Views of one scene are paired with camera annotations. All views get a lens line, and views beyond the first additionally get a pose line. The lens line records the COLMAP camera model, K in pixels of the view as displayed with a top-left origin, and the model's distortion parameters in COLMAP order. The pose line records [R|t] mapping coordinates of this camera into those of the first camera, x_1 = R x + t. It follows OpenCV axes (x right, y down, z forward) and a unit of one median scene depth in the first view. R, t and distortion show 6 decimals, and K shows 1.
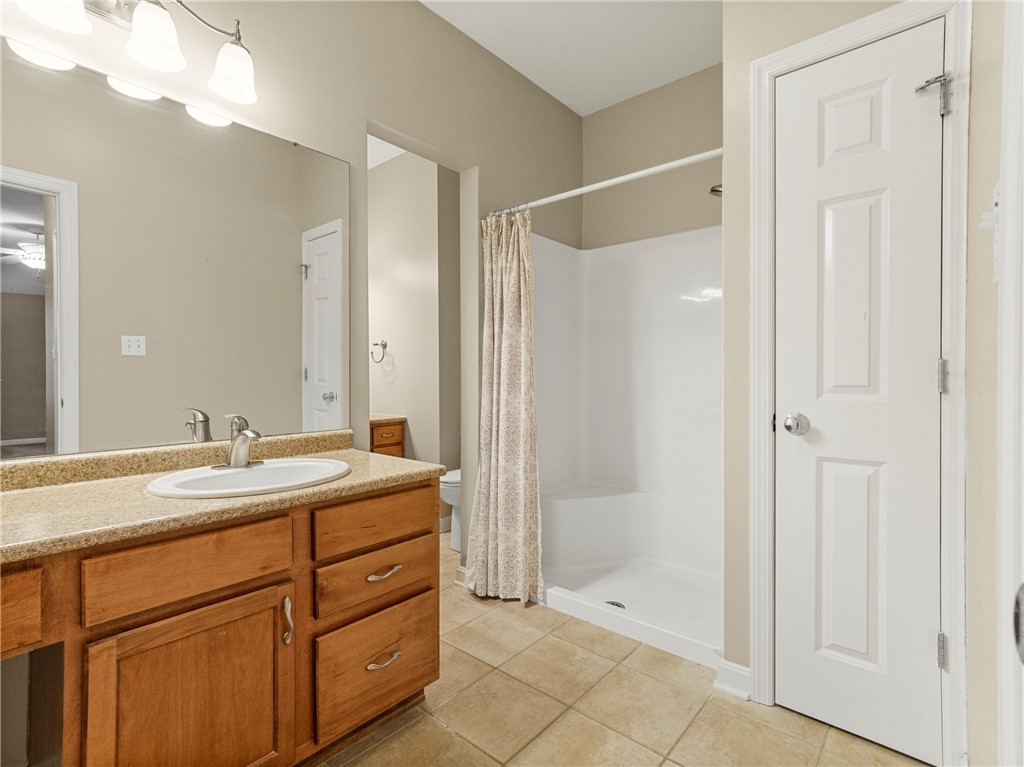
lens RADIAL K [[512.1, 0, 513.0], [0, 512.1, 378.6], [0, 0, 1]] dist [0.006416, 0.000251]
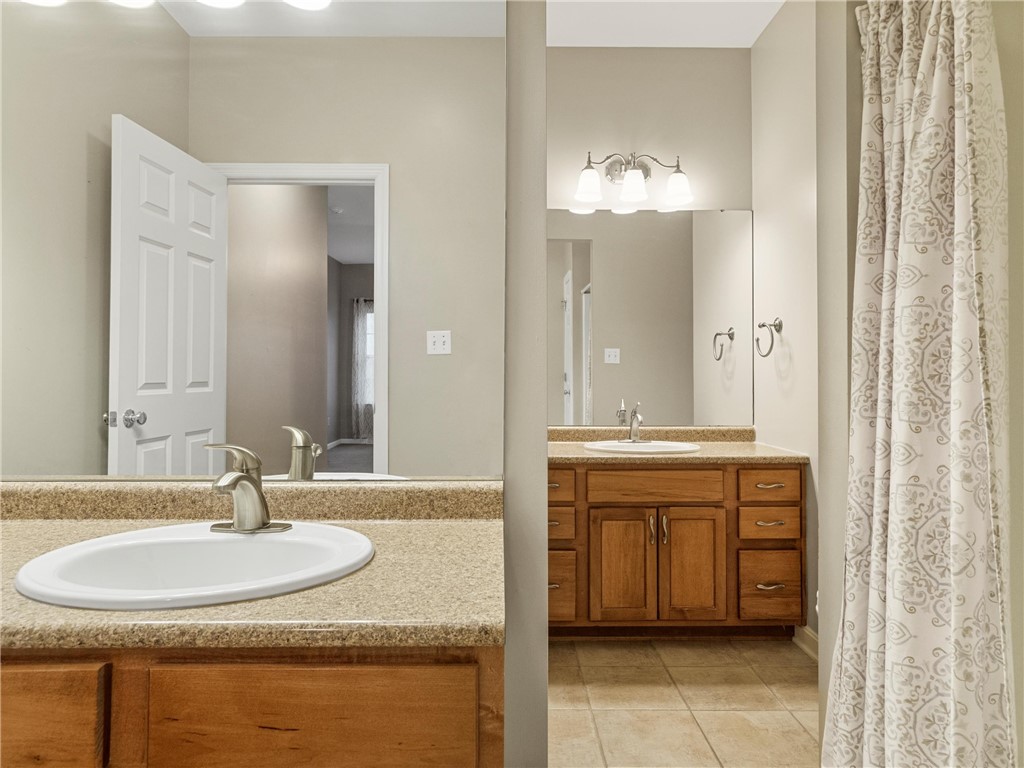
lens RADIAL K [[656.4, 0, 496.0], [0, 656.4, 366.2], [0, 0, 1]] dist [0.004447, 0.001347]
pose [[0.652967, -0.011240, -0.757303, 0.156499], [-0.006257, 0.999776, -0.020234, -0.005200], [0.757360, 0.017951, 0.652751, 0.451868]]
